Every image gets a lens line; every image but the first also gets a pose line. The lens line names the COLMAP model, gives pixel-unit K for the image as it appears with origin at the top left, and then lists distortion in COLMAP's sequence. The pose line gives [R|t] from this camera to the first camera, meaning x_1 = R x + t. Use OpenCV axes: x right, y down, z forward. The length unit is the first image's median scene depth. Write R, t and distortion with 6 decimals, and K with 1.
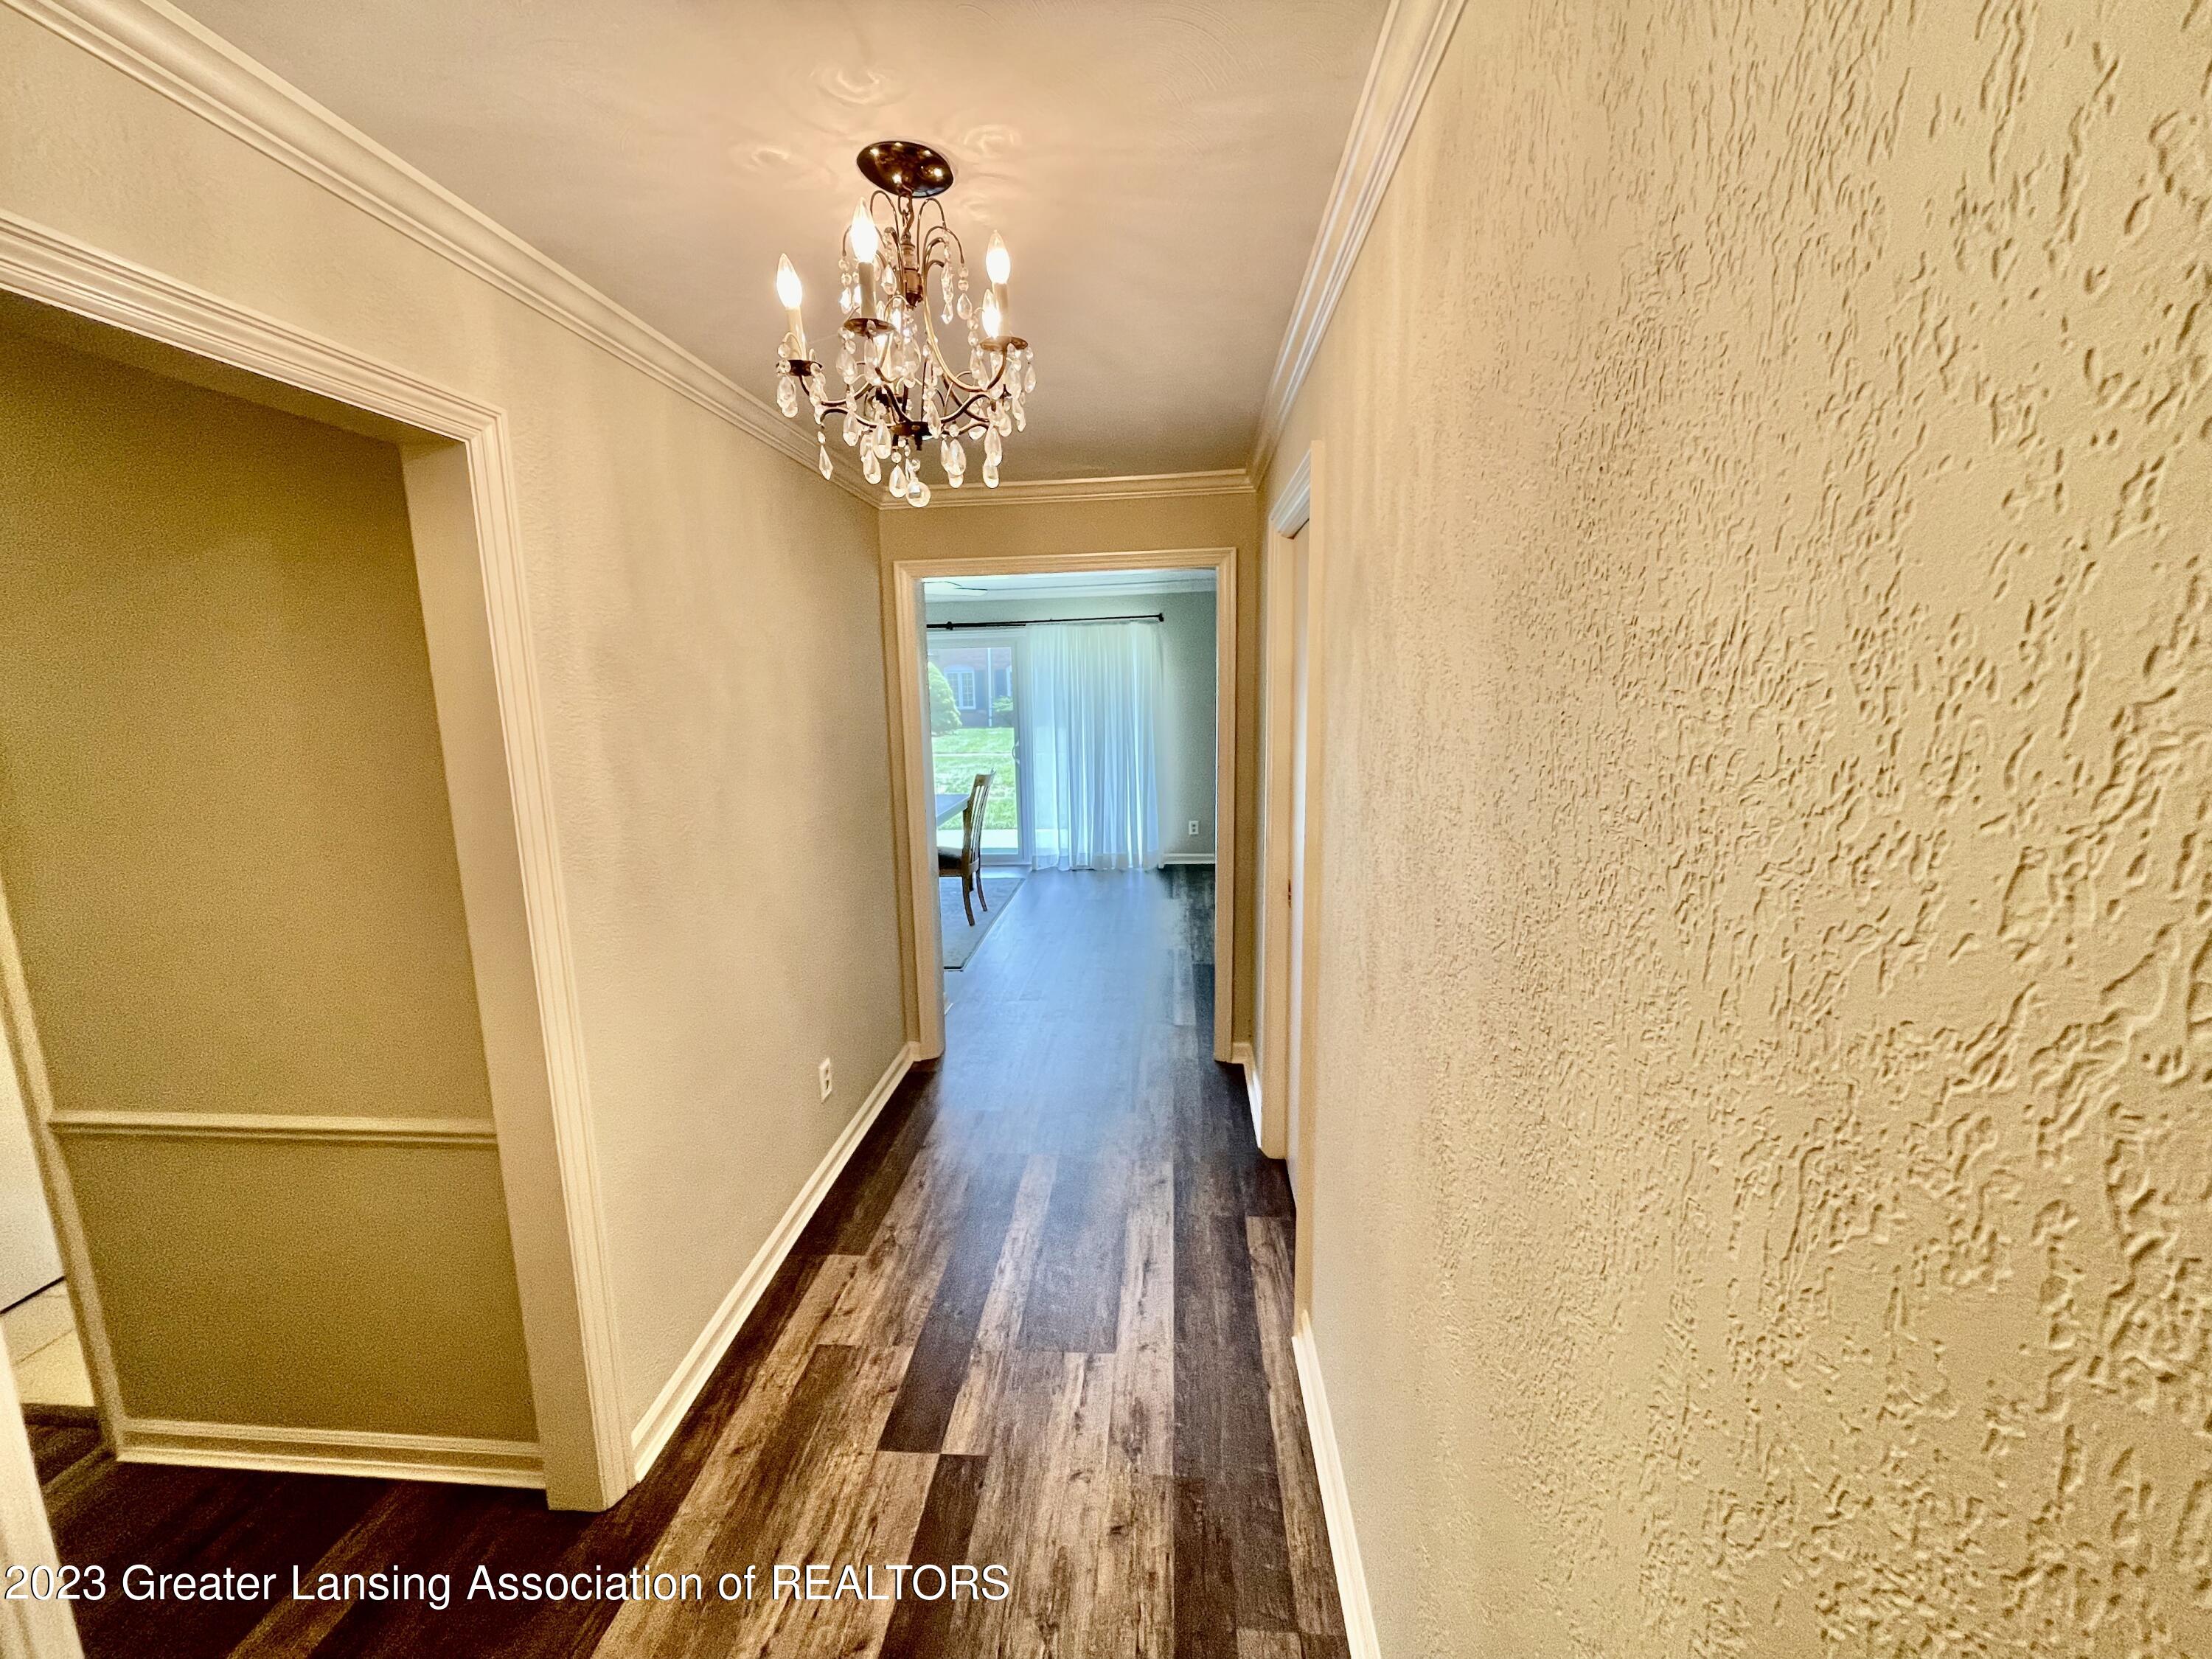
lens RADIAL K [[891.8, 0, 1099.3], [0, 891.8, 829.7], [0, 0, 1]] dist [0.001280, 0.000163]
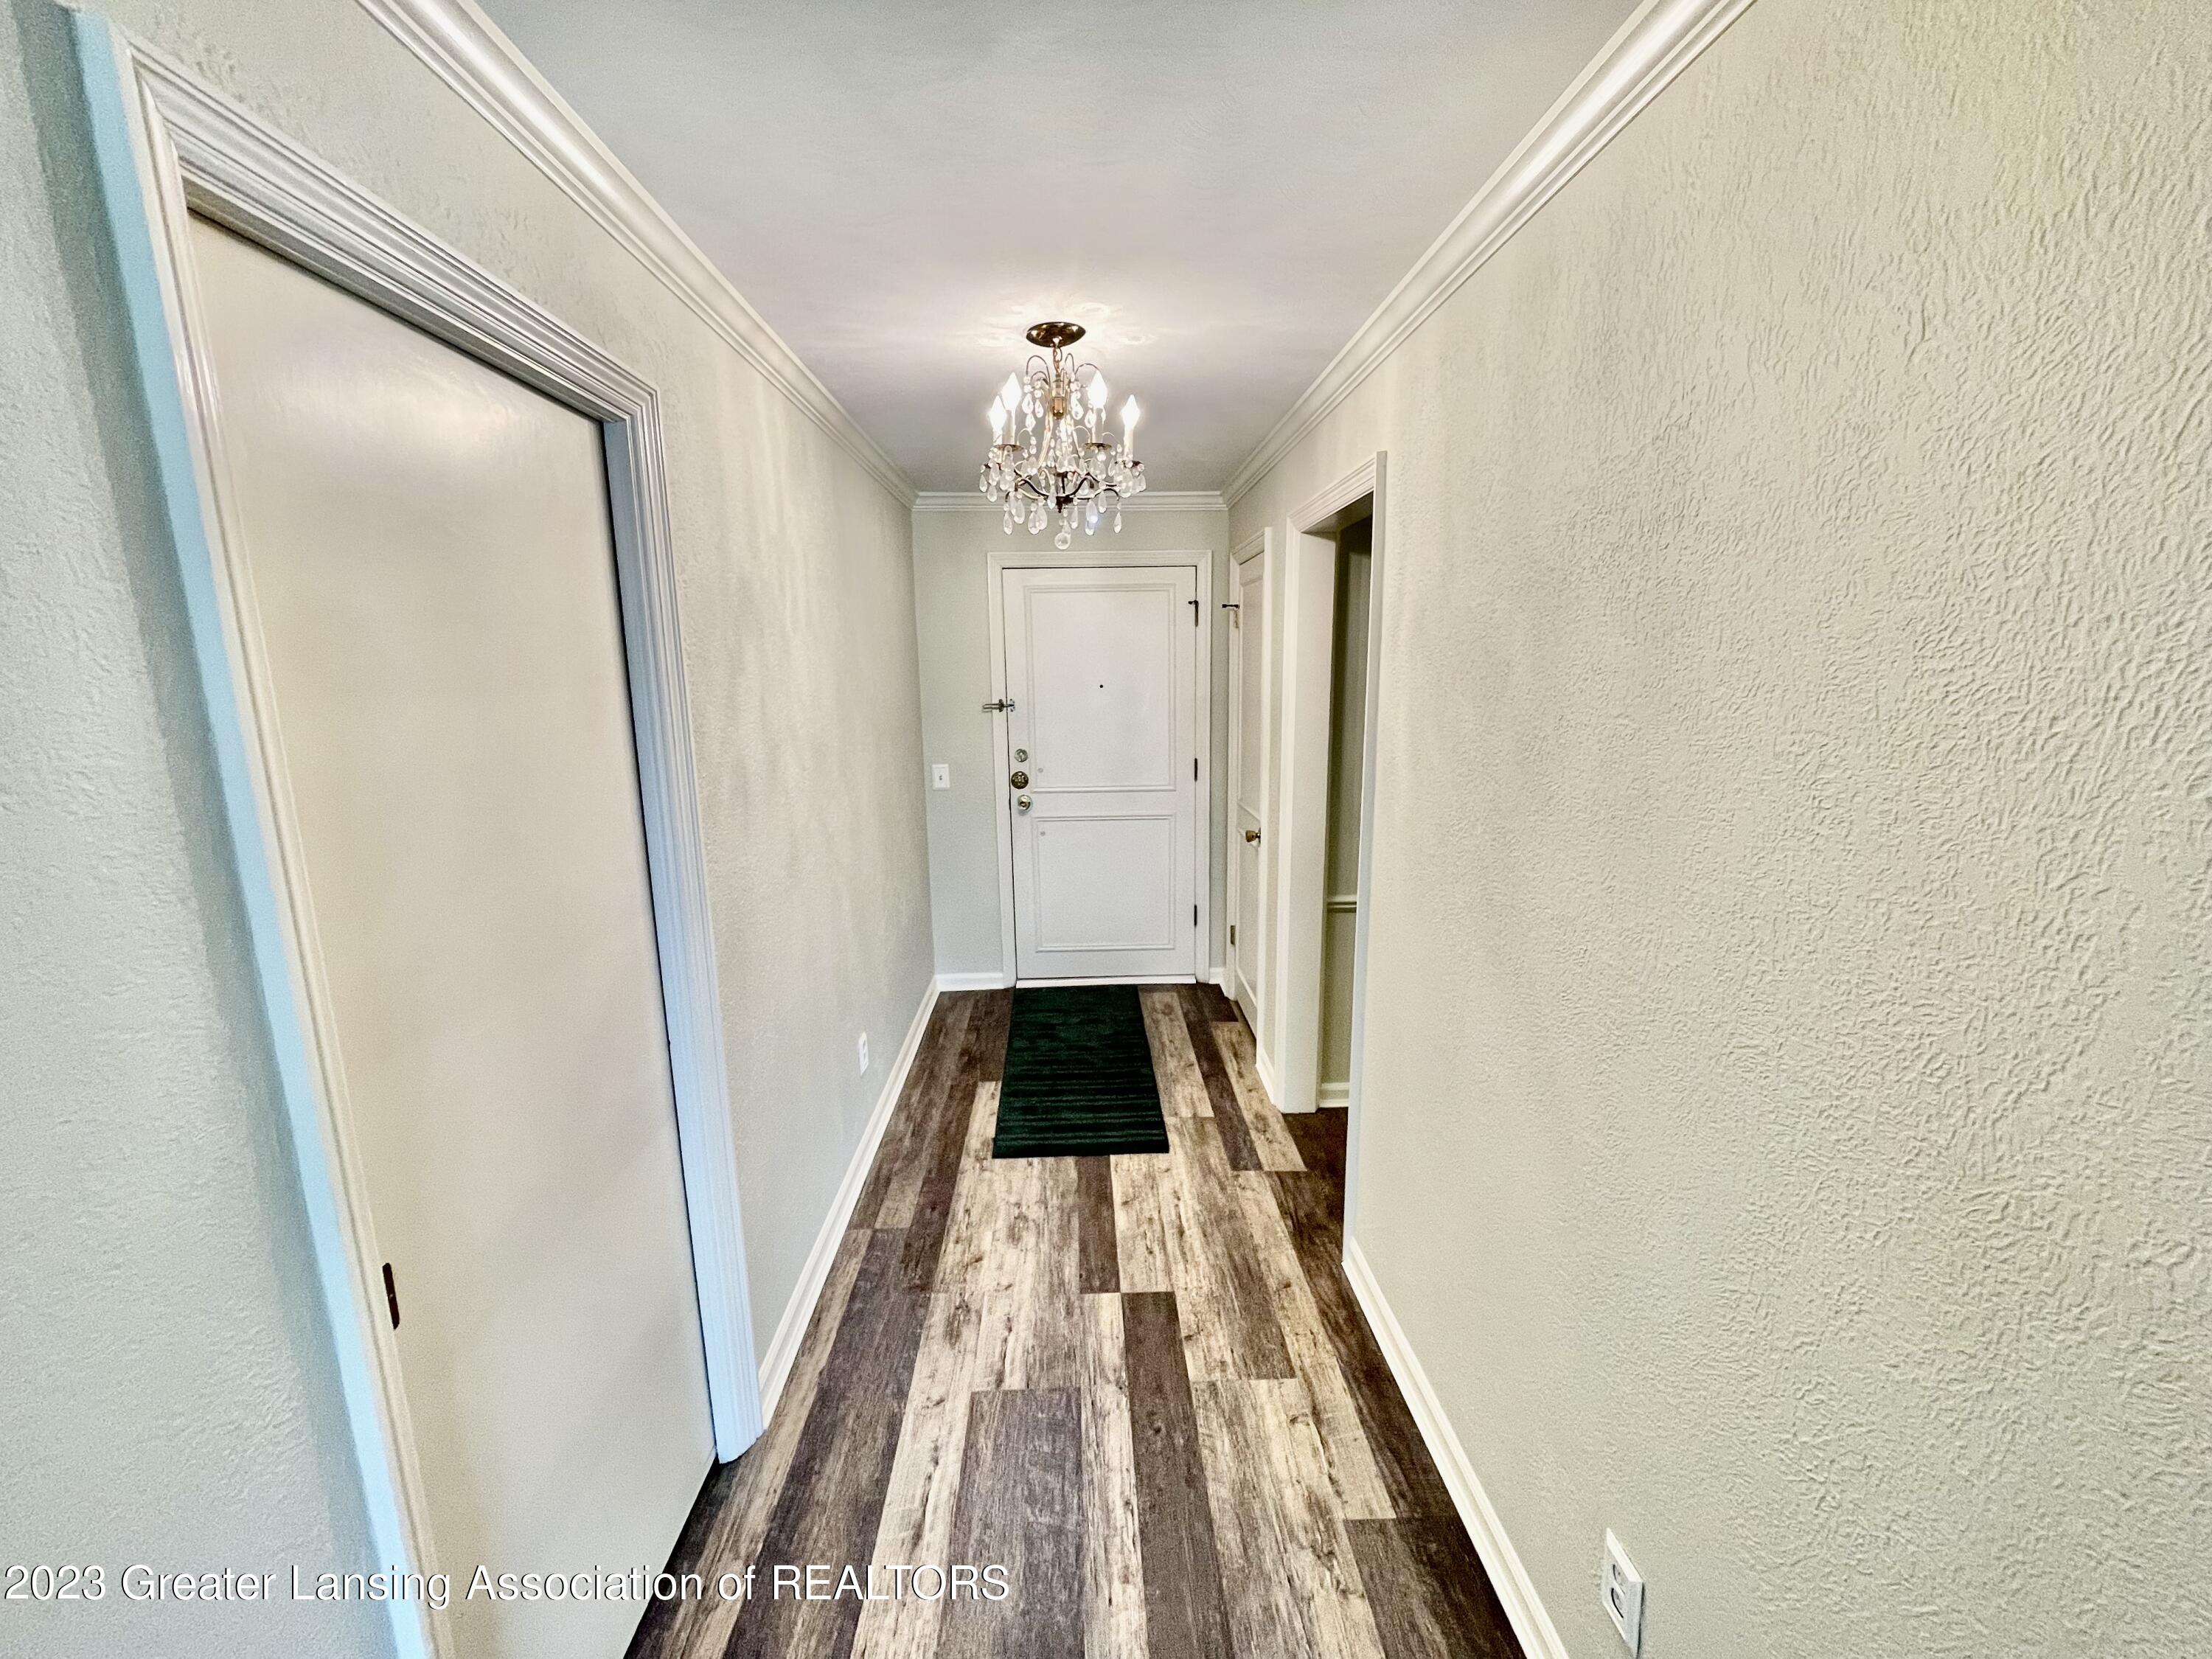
lens RADIAL K [[891.8, 0, 1102.2], [0, 891.8, 829.1], [0, 0, 1]] dist [0.001280, 0.000163]
pose [[-0.992652, 0.056349, -0.107087, -0.054386], [0.015651, 0.937313, 0.348136, -0.308107], [0.119991, 0.343902, -0.931308, 1.810611]]
